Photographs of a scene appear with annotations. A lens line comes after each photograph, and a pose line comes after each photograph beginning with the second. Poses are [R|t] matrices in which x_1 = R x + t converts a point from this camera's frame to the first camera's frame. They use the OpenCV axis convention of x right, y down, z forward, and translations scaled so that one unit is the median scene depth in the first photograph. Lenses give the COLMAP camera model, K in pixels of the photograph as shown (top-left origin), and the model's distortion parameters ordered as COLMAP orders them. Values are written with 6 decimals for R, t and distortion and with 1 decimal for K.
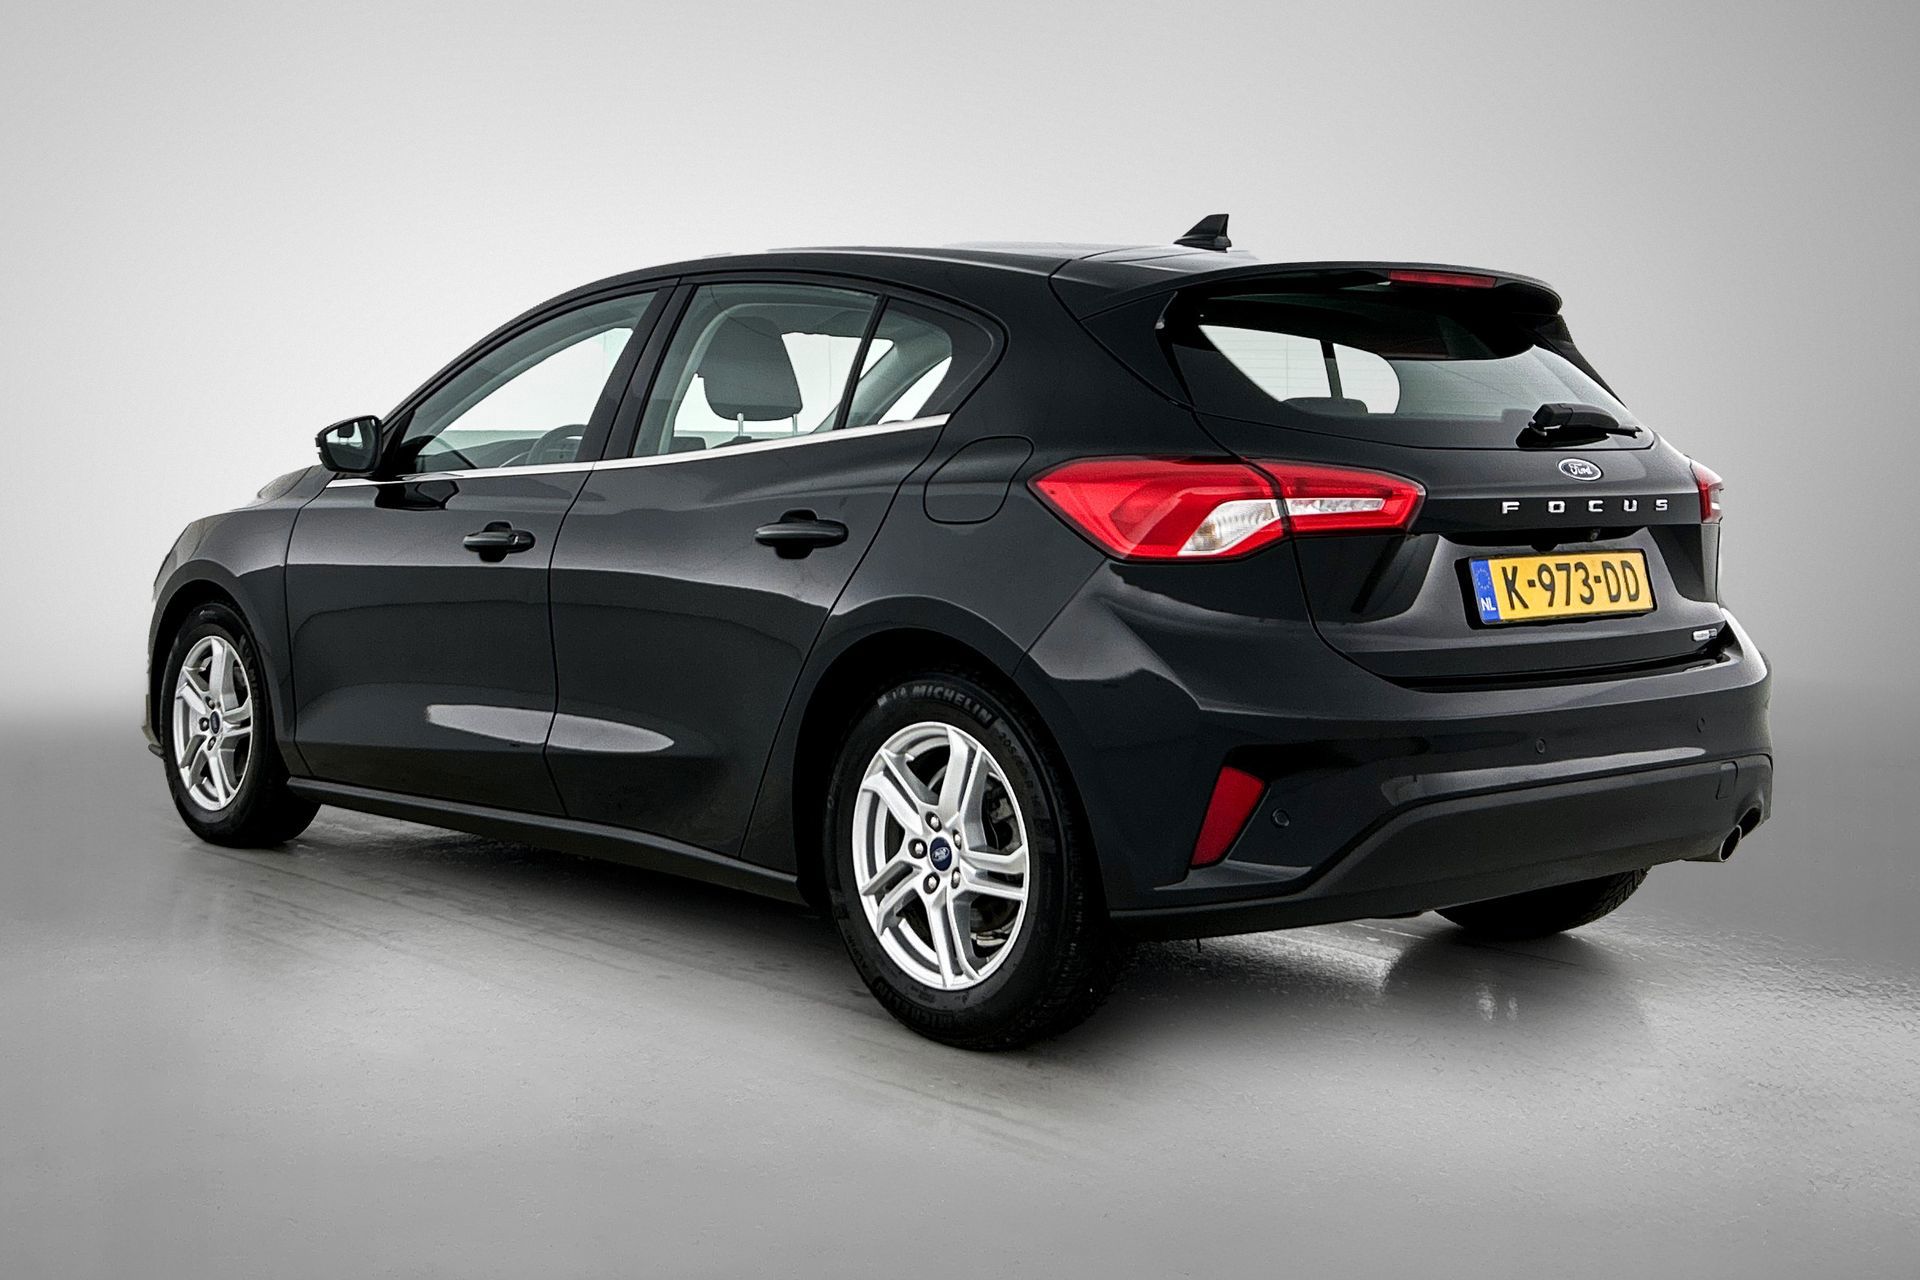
lens RADIAL K [[2683.9, 0, 960.0], [0, 2683.9, 640.0], [0, 0, 1]] dist [0.015909, -0.025660]
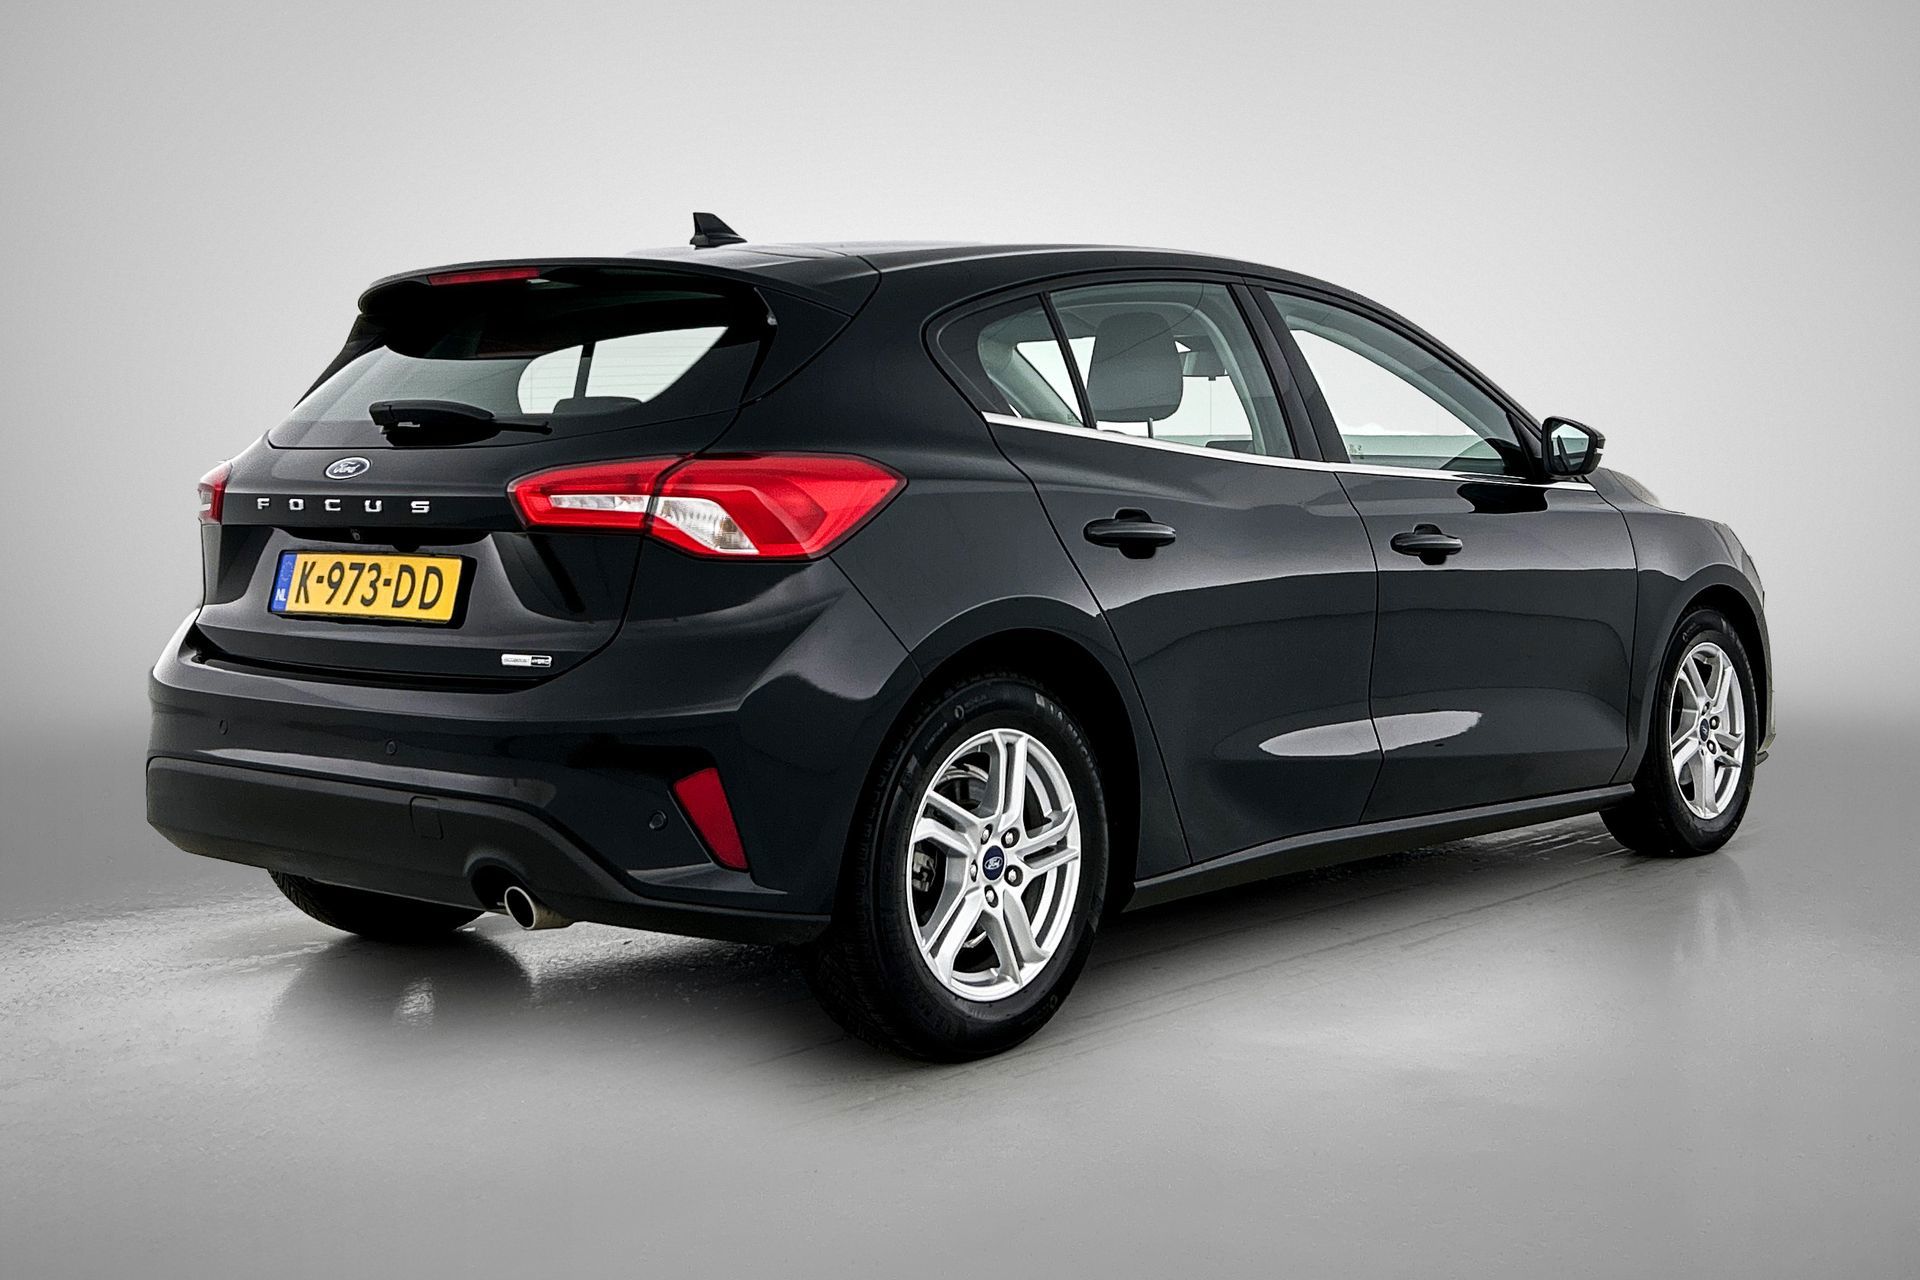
lens RADIAL K [[2683.9, 0, 960.0], [0, 2683.9, 640.0], [0, 0, 1]] dist [0.015909, -0.025660]
pose [[0.069074, 0.063753, -0.995572, 1.241908], [-0.065673, 0.996082, 0.059229, -0.074255], [0.995448, 0.061291, 0.072990, 1.162948]]
